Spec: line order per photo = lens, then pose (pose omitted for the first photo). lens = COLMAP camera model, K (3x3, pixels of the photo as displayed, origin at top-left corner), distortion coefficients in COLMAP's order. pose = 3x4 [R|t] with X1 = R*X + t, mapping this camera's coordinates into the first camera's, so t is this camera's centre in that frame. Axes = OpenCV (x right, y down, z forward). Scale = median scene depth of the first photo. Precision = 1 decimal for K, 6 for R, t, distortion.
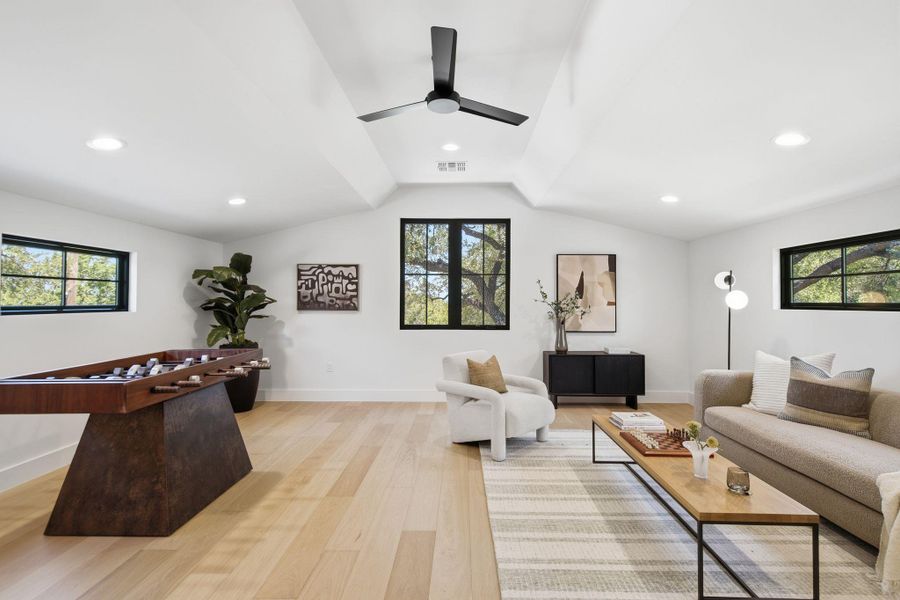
lens RADIAL K [[417.6, 0, 454.8], [0, 417.6, 294.6], [0, 0, 1]] dist [-0.000669, -0.000497]
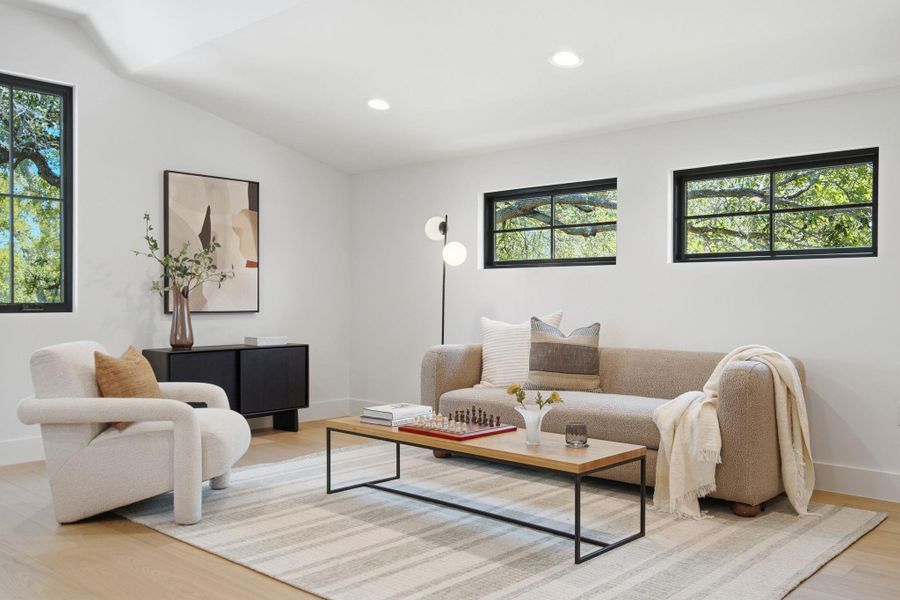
lens RADIAL K [[786.2, 0, 458.2], [0, 786.2, 301.1], [0, 0, 1]] dist [0.015791, -0.010399]
pose [[0.663084, -0.007002, 0.748512, -0.441343], [-0.011430, 0.999745, 0.019477, 0.079353], [-0.748458, -0.021470, 0.662835, 0.050765]]
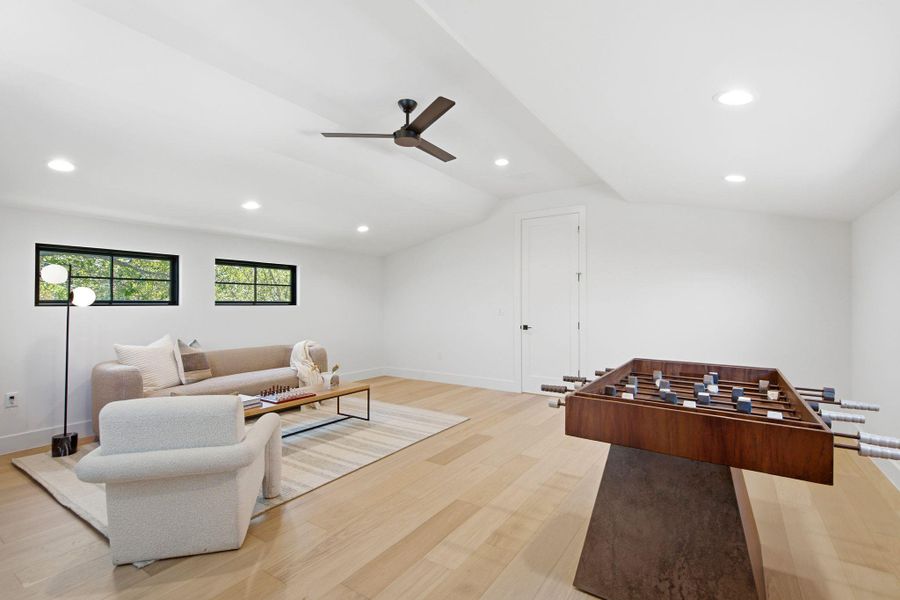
lens RADIAL K [[417.6, 0, 455.8], [0, 417.6, 301.3], [0, 0, 1]] dist [-0.000669, -0.000497]
pose [[-0.844991, -0.000576, 0.534781, -0.629543], [-0.010440, 0.999827, -0.015420, 0.031117], [-0.534679, -0.018613, -0.844850, 1.516920]]
